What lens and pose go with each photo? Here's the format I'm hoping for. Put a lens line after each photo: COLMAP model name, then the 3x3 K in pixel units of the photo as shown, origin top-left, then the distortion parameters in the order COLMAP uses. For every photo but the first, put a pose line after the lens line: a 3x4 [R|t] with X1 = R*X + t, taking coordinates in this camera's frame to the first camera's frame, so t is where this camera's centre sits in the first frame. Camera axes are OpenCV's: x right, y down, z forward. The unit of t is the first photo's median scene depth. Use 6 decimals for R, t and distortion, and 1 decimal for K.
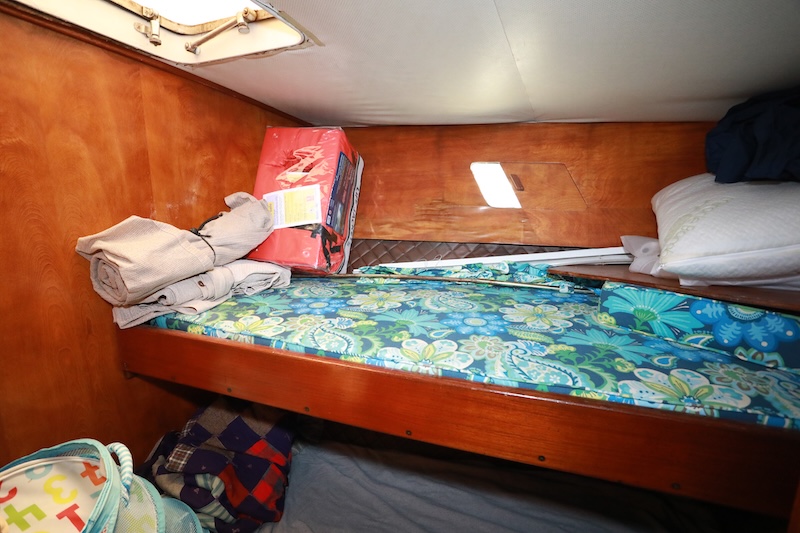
lens RADIAL K [[385.3, 0, 398.3], [0, 385.3, 264.5], [0, 0, 1]] dist [-0.064796, 0.024454]
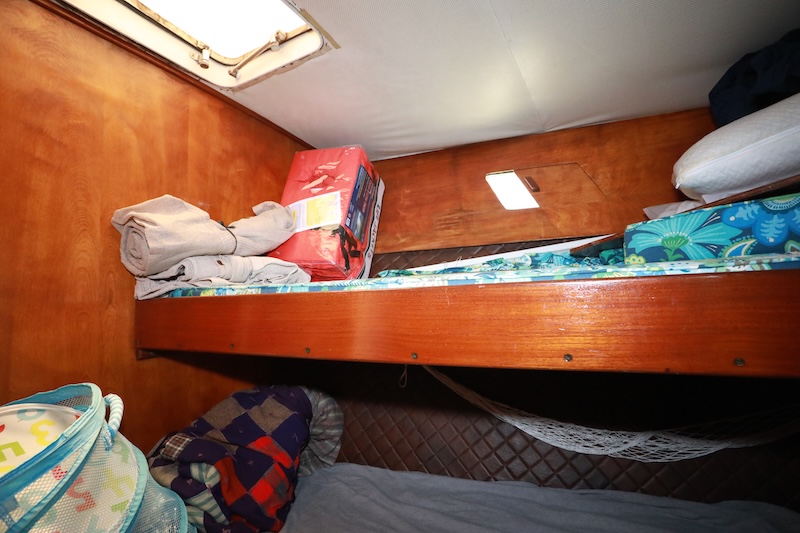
lens RADIAL K [[385.3, 0, 398.3], [0, 385.3, 264.5], [0, 0, 1]] dist [-0.064796, 0.024454]
pose [[0.994625, -0.041353, -0.094930, 0.057915], [0.015113, 0.964948, -0.262005, 0.327420], [0.102438, 0.259162, 0.960386, 0.057693]]
